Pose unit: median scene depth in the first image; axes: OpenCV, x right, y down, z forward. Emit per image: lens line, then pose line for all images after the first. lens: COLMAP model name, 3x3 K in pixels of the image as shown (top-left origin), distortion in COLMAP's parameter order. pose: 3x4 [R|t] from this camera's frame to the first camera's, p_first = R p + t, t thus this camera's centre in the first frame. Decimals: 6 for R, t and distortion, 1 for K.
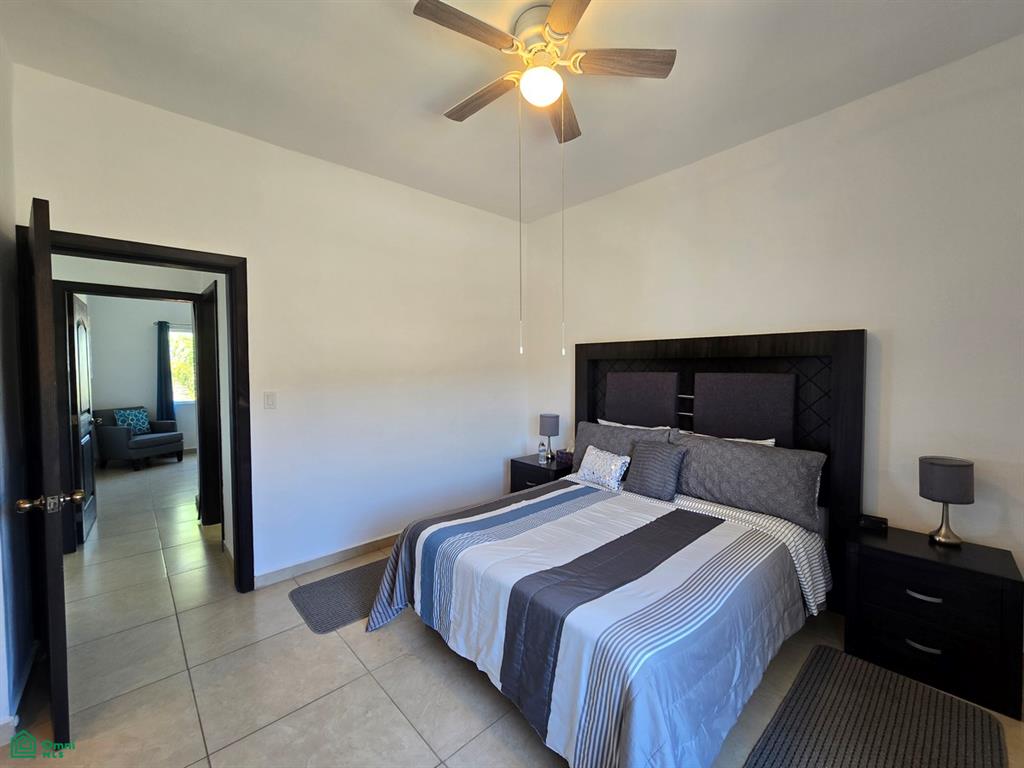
lens RADIAL K [[422.2, 0, 510.9], [0, 422.2, 389.6], [0, 0, 1]] dist [-0.002468, 0.000451]
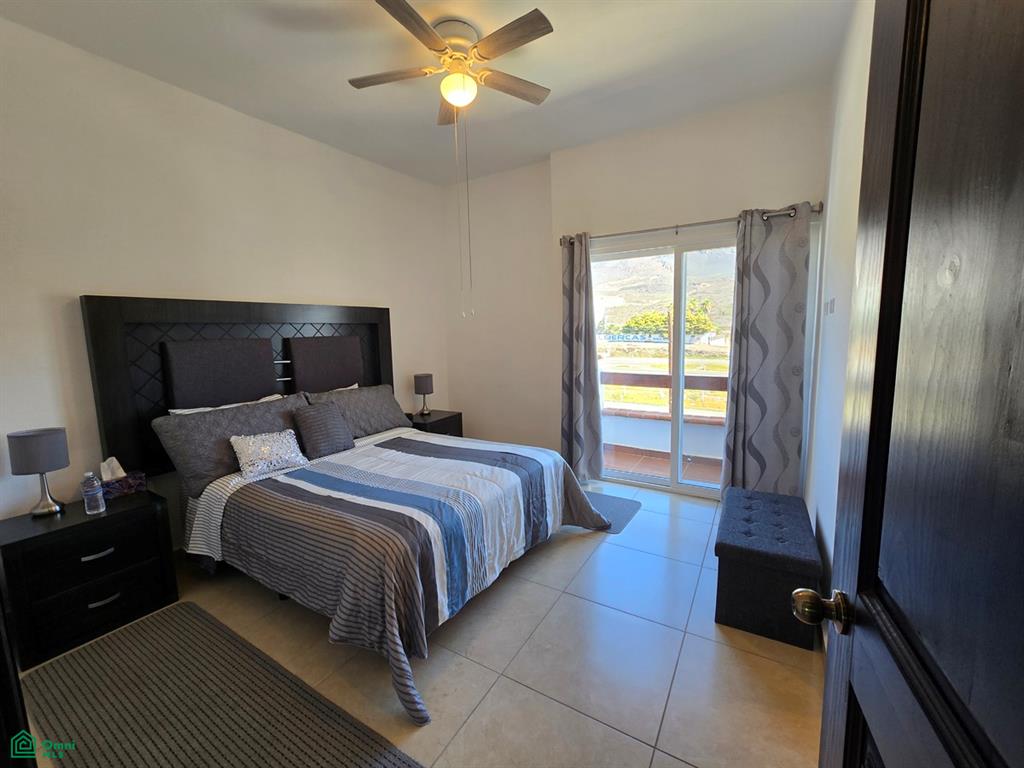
lens RADIAL K [[422.2, 0, 511.9], [0, 422.2, 380.1], [0, 0, 1]] dist [-0.002468, 0.000451]
pose [[-0.283104, -0.116205, 0.952023, -0.879940], [0.063859, 0.988146, 0.139604, -0.058837], [-0.956961, 0.100318, -0.272328, 0.903173]]
